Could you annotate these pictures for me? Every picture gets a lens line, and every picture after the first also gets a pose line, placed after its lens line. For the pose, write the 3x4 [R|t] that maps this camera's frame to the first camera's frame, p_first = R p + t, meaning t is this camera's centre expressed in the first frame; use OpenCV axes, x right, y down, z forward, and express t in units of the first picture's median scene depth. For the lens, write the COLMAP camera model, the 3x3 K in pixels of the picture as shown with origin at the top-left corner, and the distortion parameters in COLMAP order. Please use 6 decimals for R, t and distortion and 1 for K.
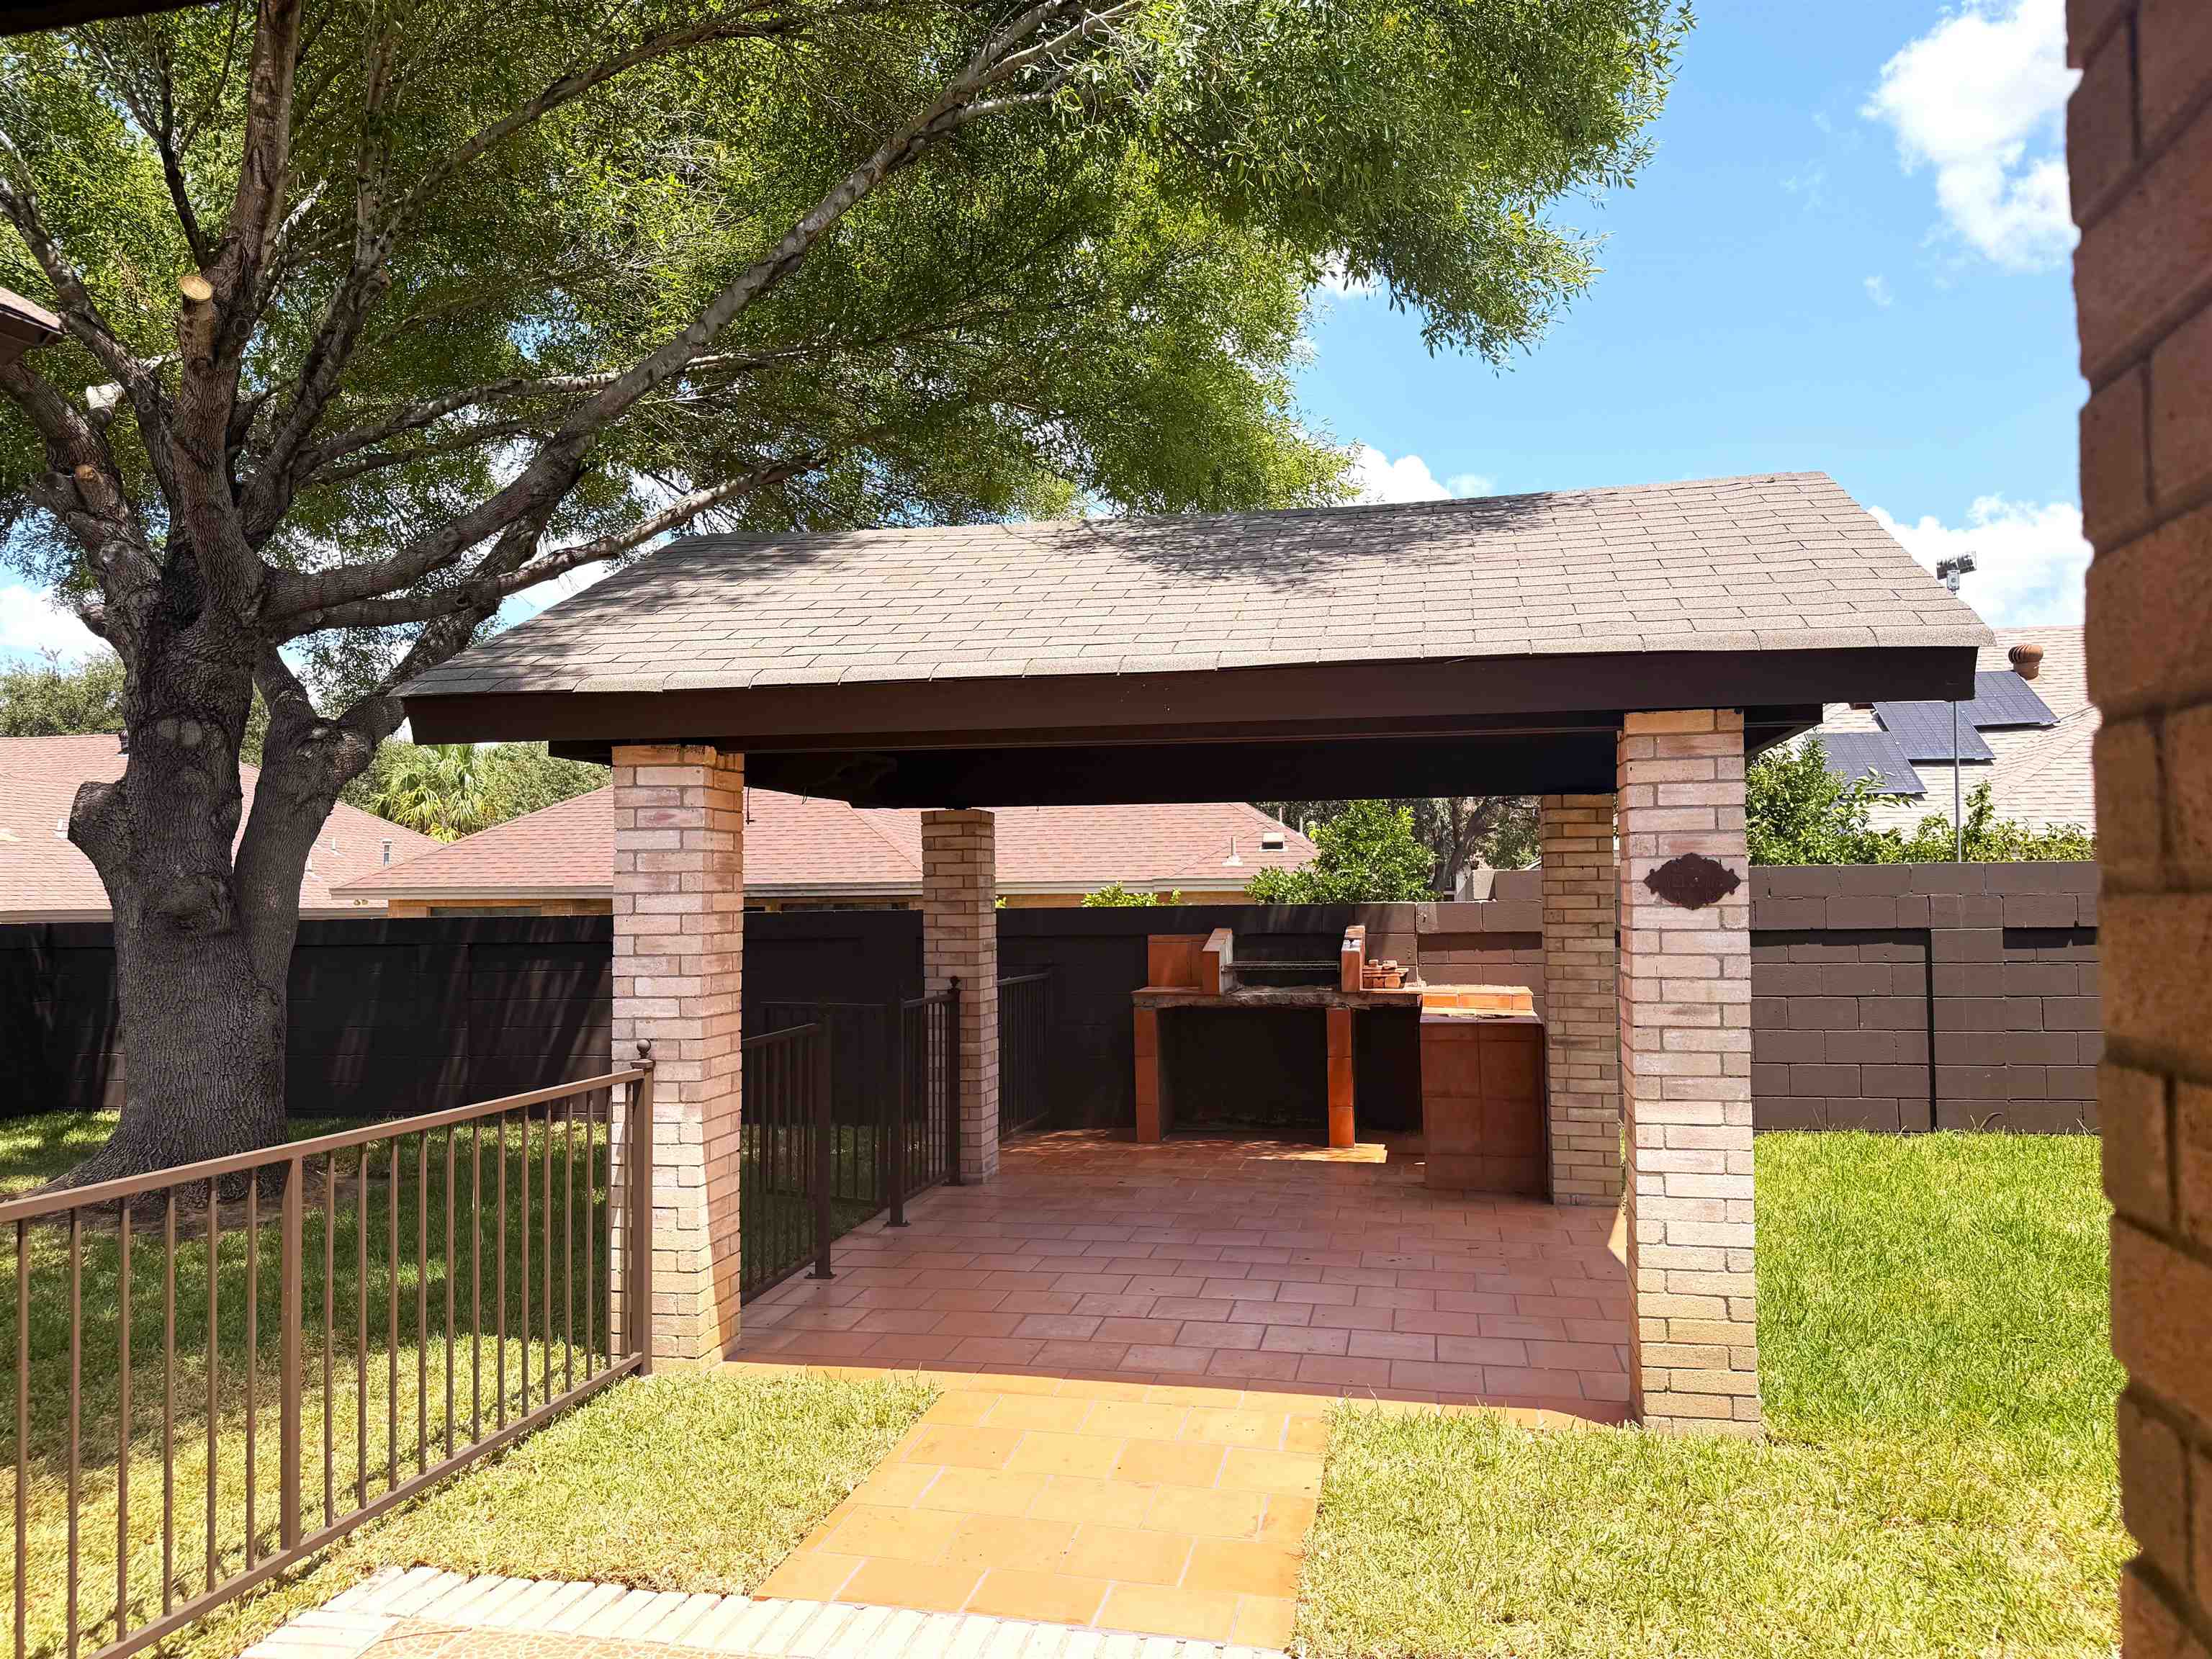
lens RADIAL K [[1563.1, 0, 1106.0], [0, 1563.1, 829.5], [0, 0, 1]] dist [0.095113, -0.145227]
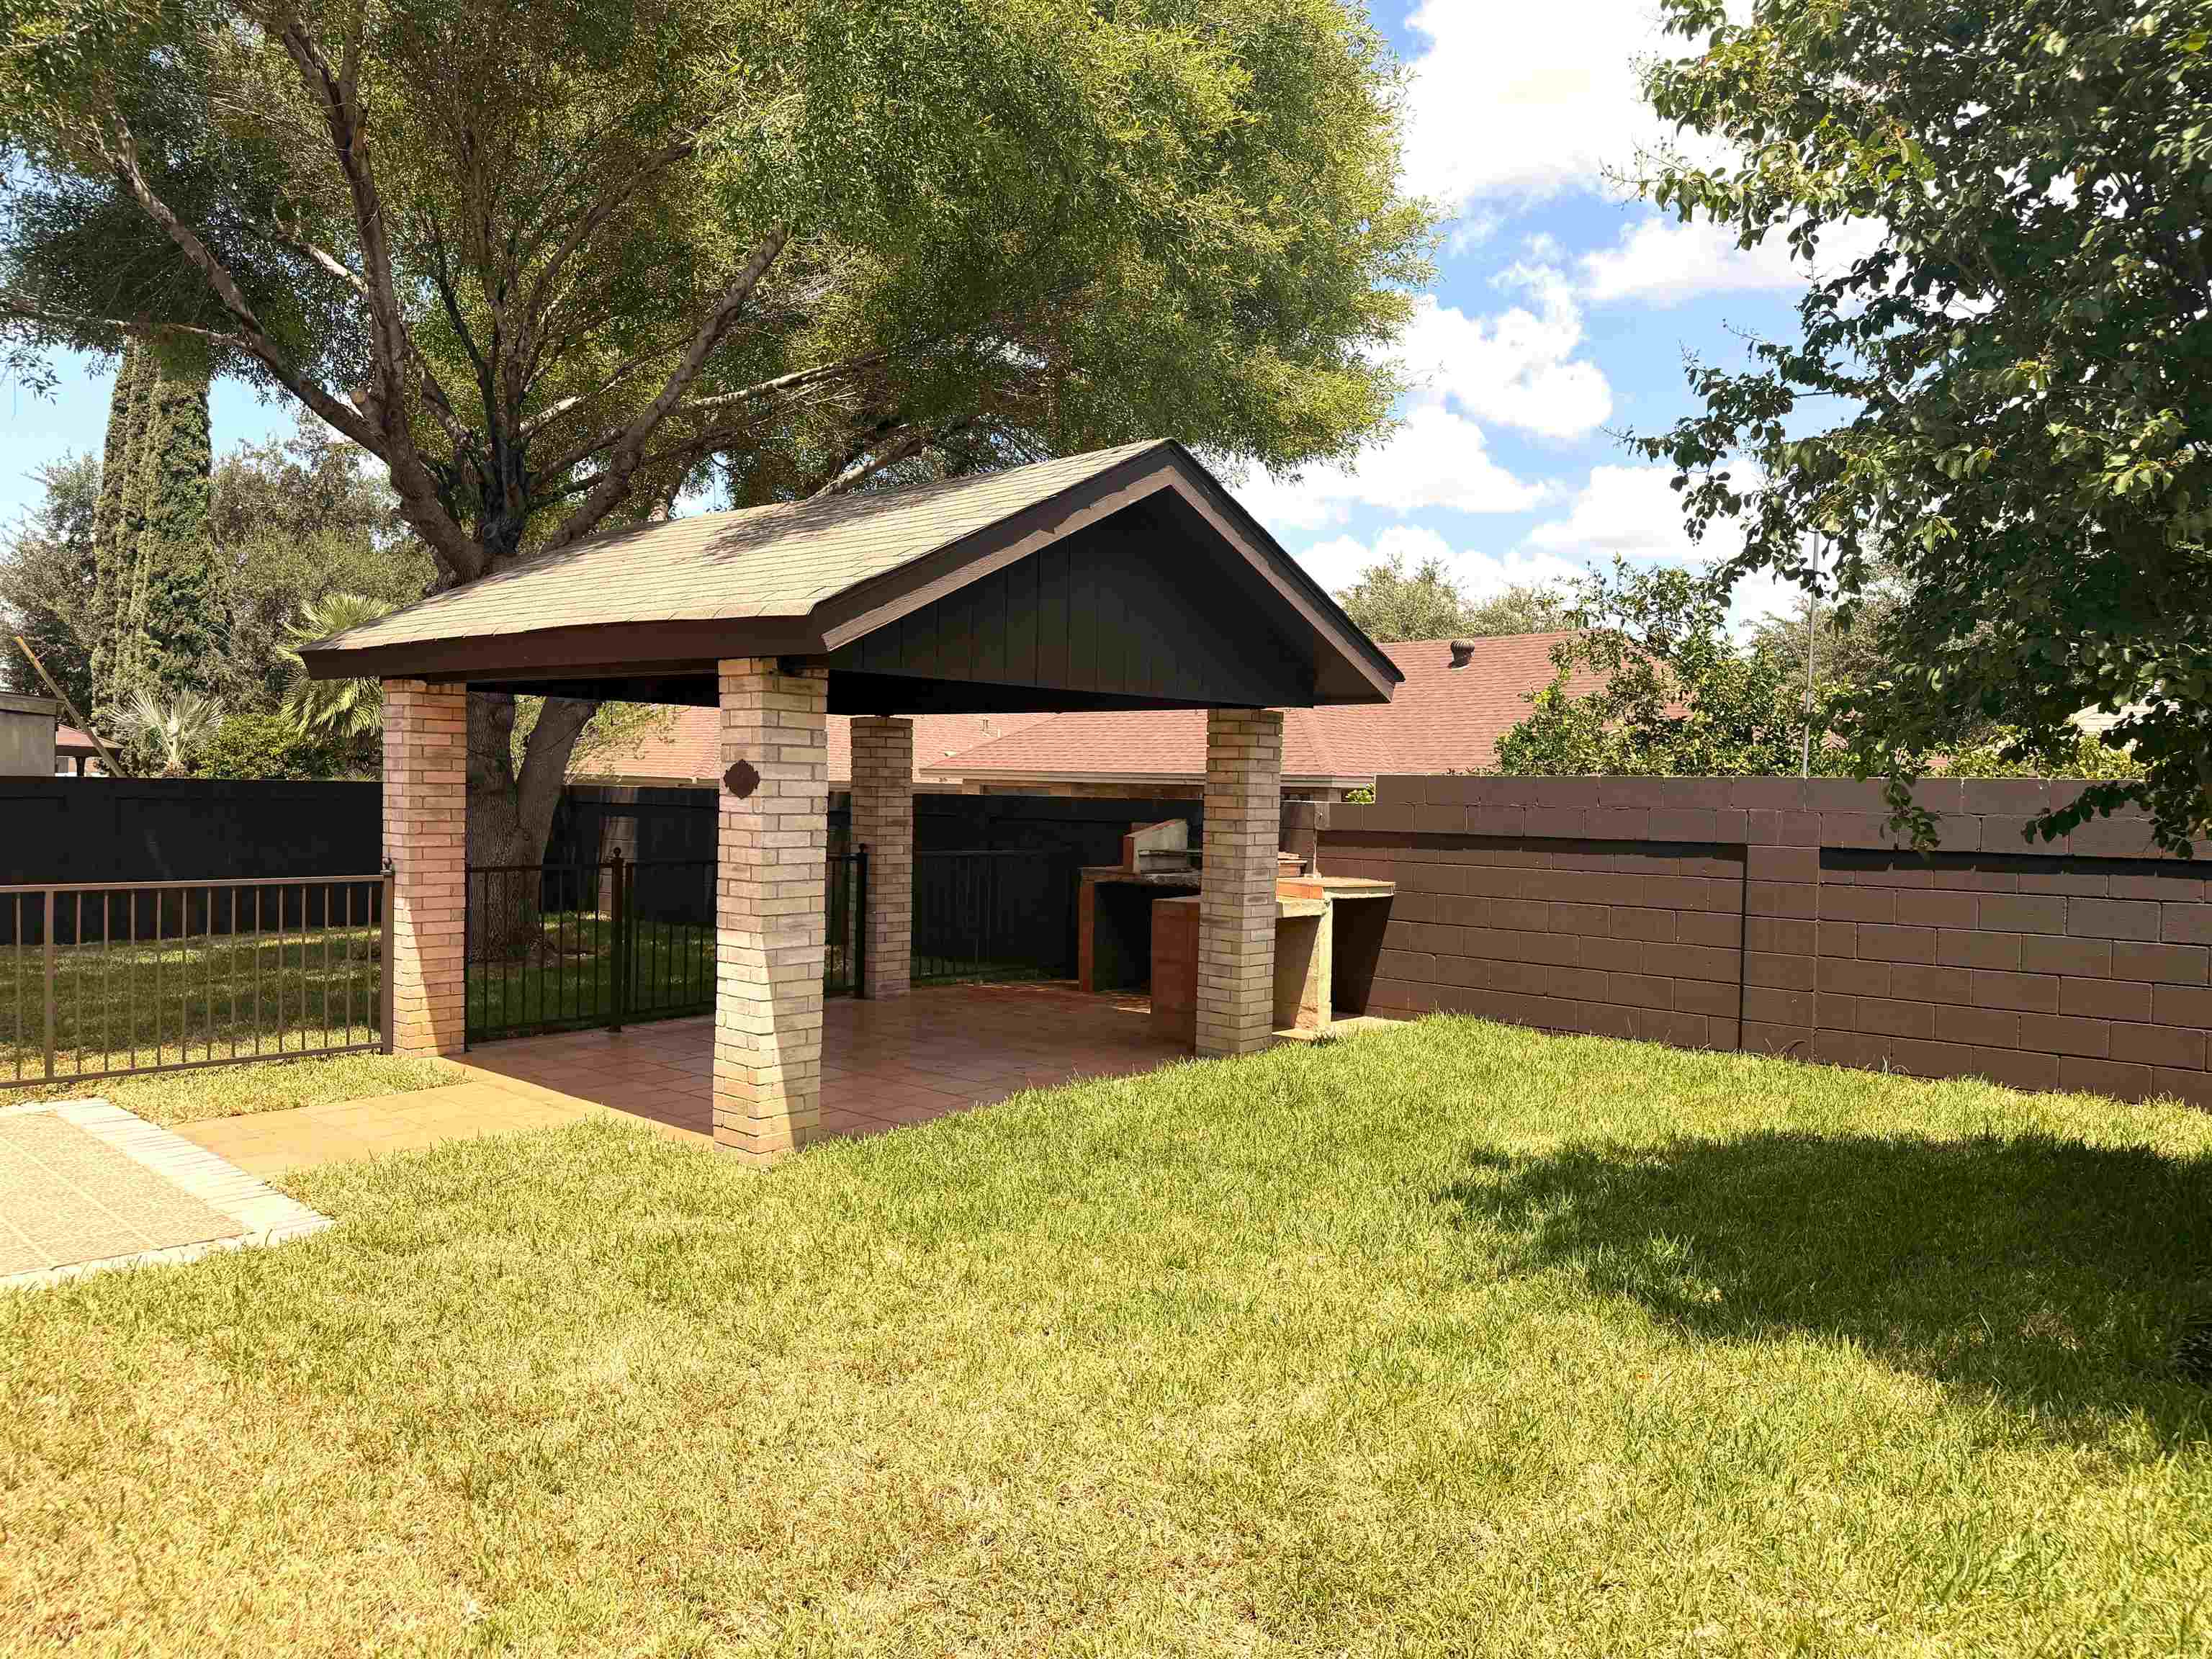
lens RADIAL K [[1563.1, 0, 1106.0], [0, 1563.1, 829.5], [0, 0, 1]] dist [0.095113, -0.145227]
pose [[0.861870, 0.043388, -0.505270, 0.711254], [-0.008205, 0.997396, 0.071652, -0.013447], [0.507063, -0.057609, 0.859982, -0.030245]]
